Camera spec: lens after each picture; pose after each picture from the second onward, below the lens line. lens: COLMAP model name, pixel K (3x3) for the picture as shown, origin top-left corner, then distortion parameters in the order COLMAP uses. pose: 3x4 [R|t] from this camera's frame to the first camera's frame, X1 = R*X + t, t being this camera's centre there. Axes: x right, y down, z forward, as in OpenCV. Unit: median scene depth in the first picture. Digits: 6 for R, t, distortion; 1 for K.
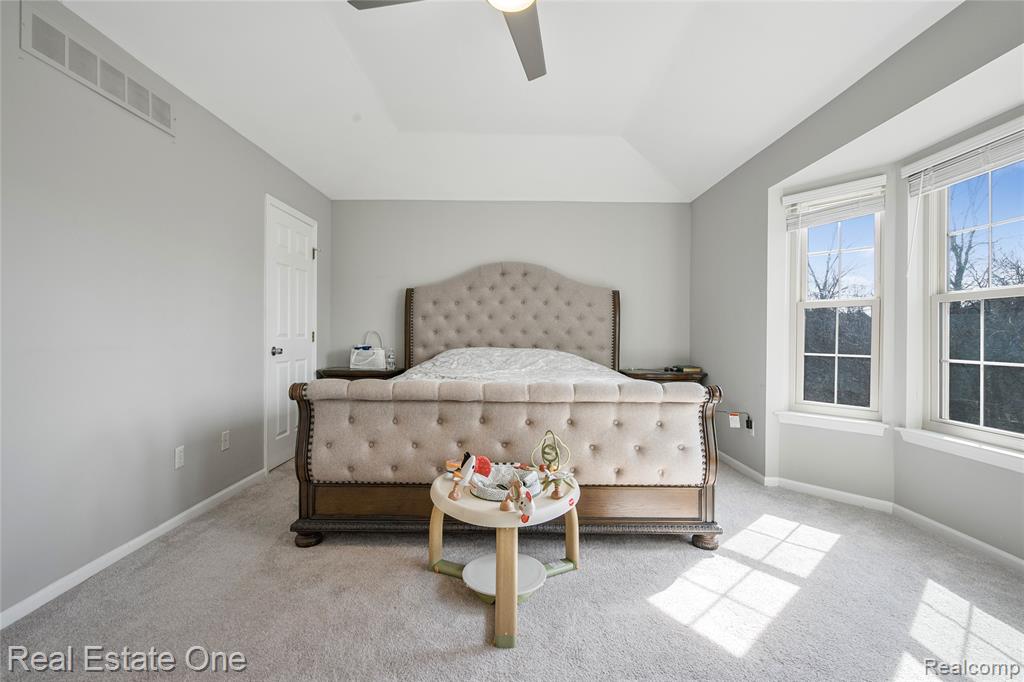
lens RADIAL K [[468.6, 0, 510.8], [0, 468.6, 336.4], [0, 0, 1]] dist [-0.057890, 0.021045]
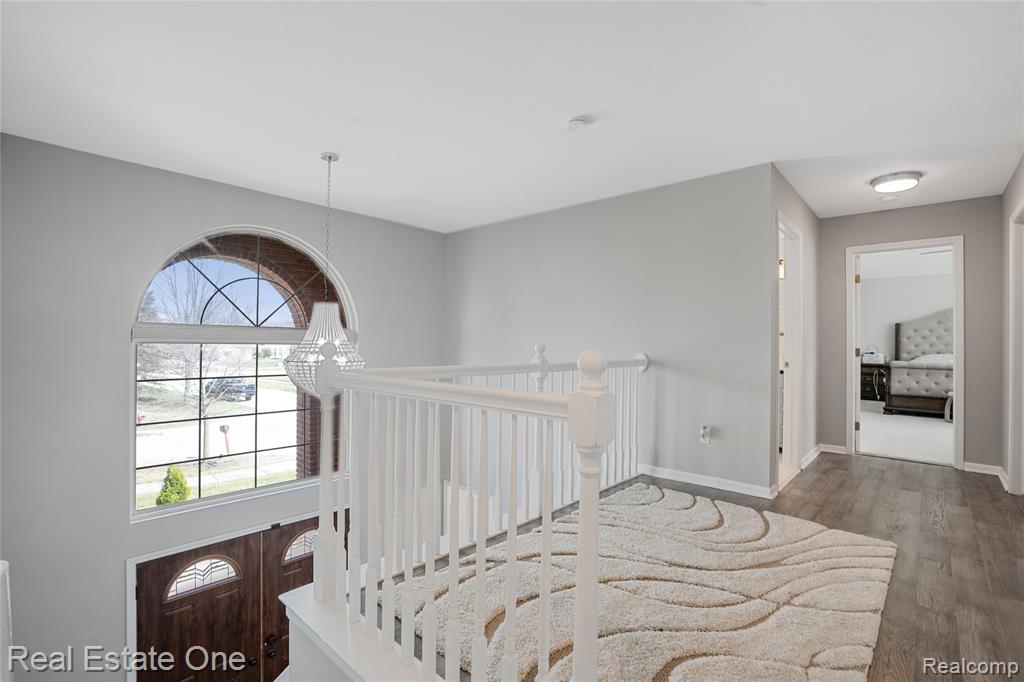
lens RADIAL K [[468.6, 0, 510.8], [0, 468.6, 336.4], [0, 0, 1]] dist [-0.057890, 0.021045]
pose [[0.736081, -0.001168, -0.676892, -0.194555], [-0.014025, 0.999758, -0.016976, 0.011832], [0.676748, 0.021989, 0.735887, -2.377309]]
